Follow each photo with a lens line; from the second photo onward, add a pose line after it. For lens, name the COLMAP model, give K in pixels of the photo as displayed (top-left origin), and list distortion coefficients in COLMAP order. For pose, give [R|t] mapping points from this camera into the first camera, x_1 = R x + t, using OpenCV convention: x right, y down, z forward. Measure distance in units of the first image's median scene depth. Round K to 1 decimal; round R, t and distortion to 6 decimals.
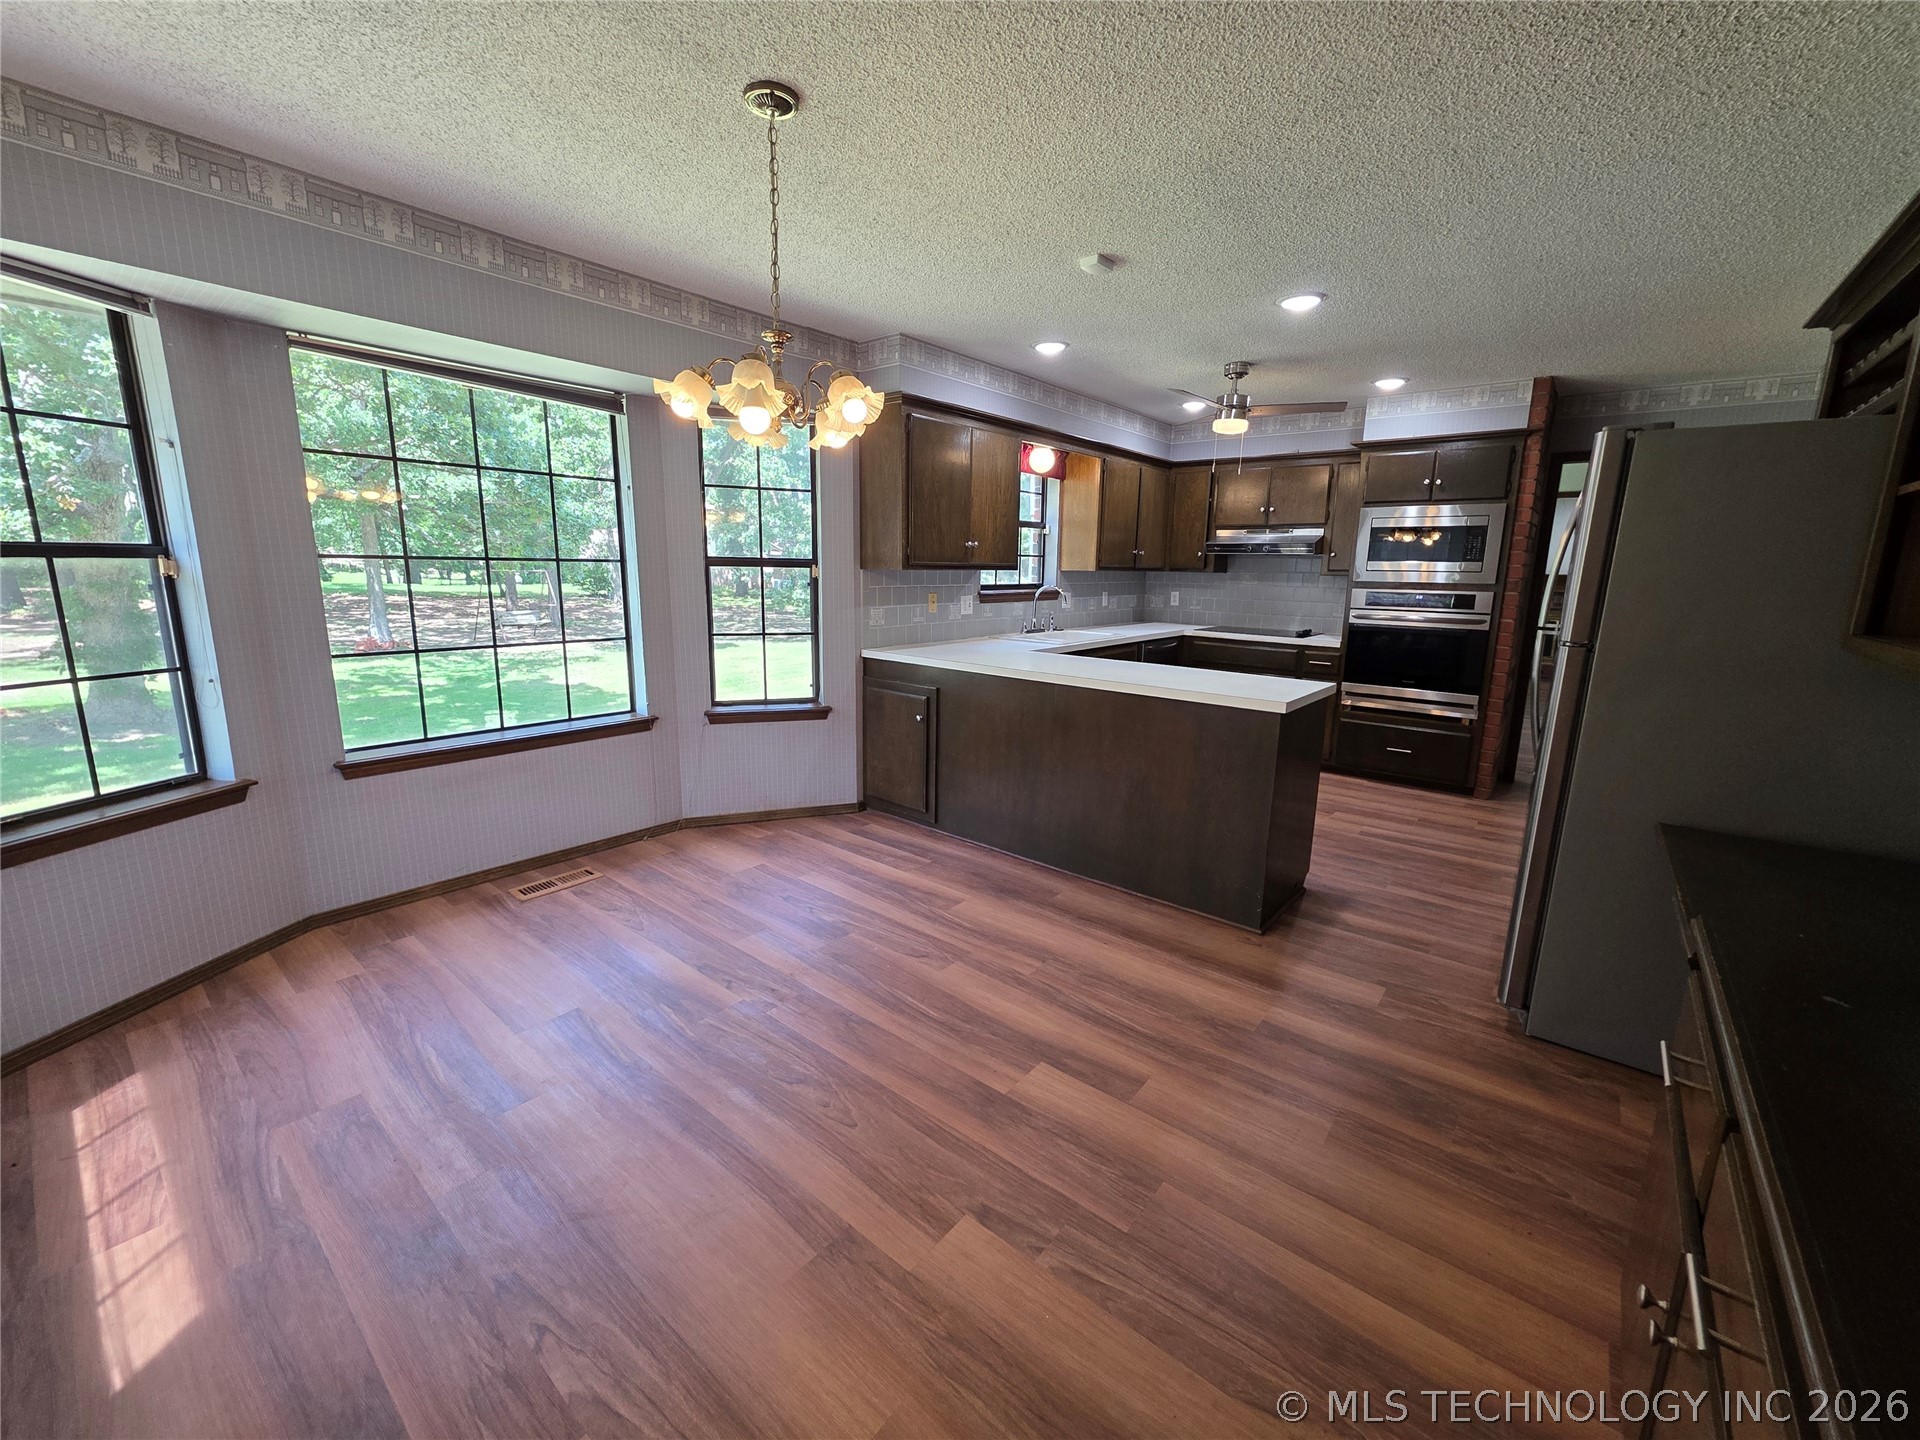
lens RADIAL K [[773.3, 0, 951.6], [0, 773.3, 708.4], [0, 0, 1]] dist [0.000025, 0.000064]
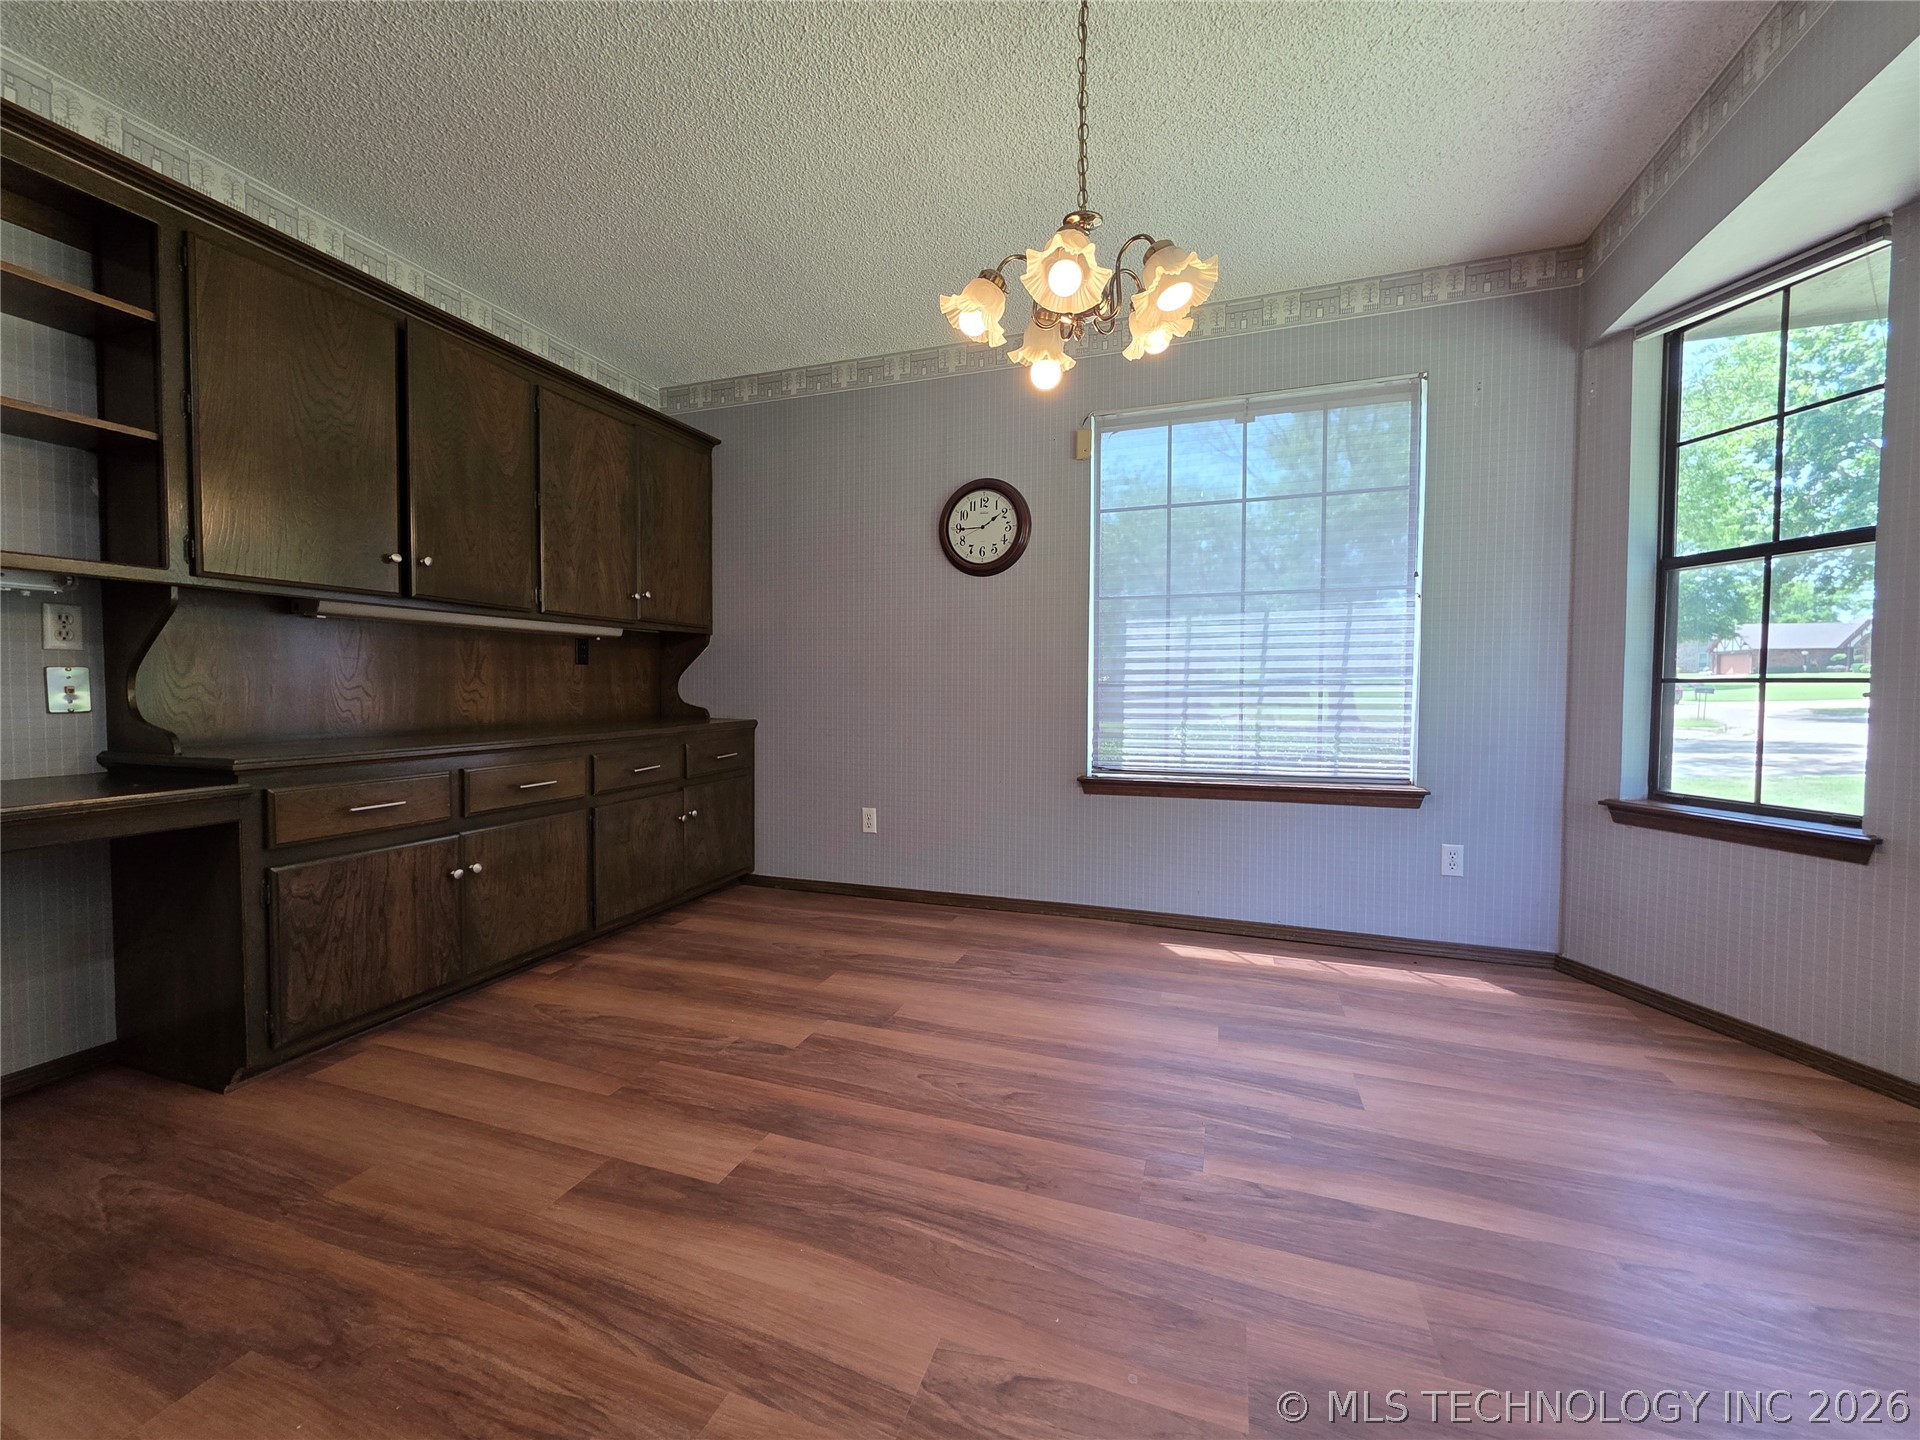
lens RADIAL K [[767.8, 0, 953.9], [0, 767.8, 712.3], [0, 0, 1]] dist [0.001195, -0.000190]
pose [[-0.940441, -0.008604, -0.339848, 0.121492], [-0.081377, 0.976314, 0.200473, -0.086509], [0.330073, 0.216189, -0.918866, 1.258148]]
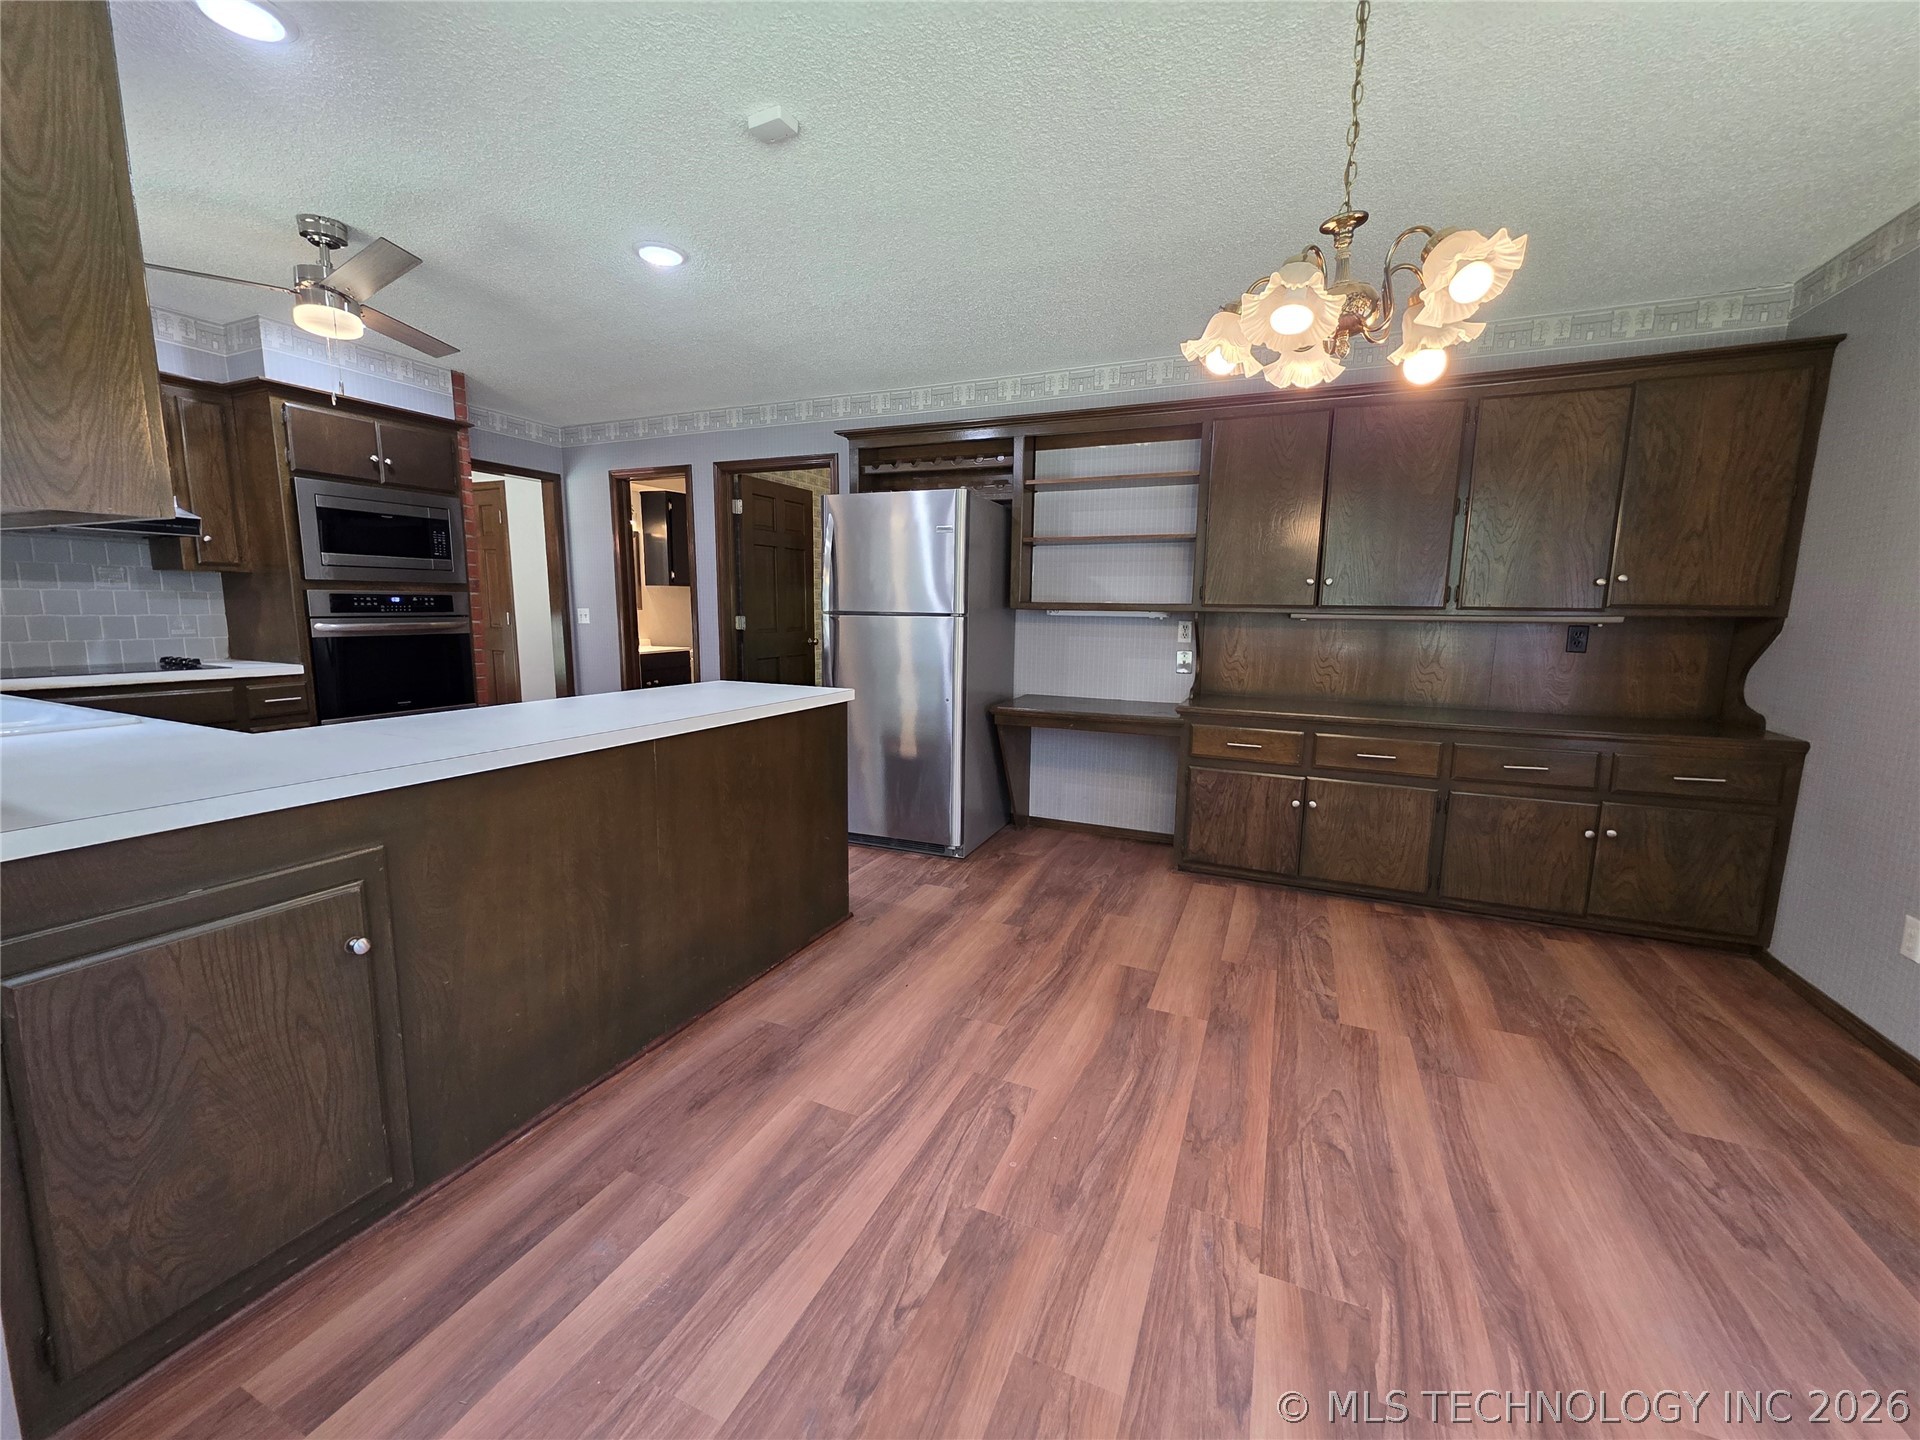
lens RADIAL K [[767.8, 0, 953.9], [0, 767.8, 712.3], [0, 0, 1]] dist [0.001195, -0.000190]
pose [[-0.270962, -0.153586, 0.950258, -0.613242], [0.158470, 0.966602, 0.201414, -0.167987], [-0.949456, 0.205163, -0.237574, 1.121128]]
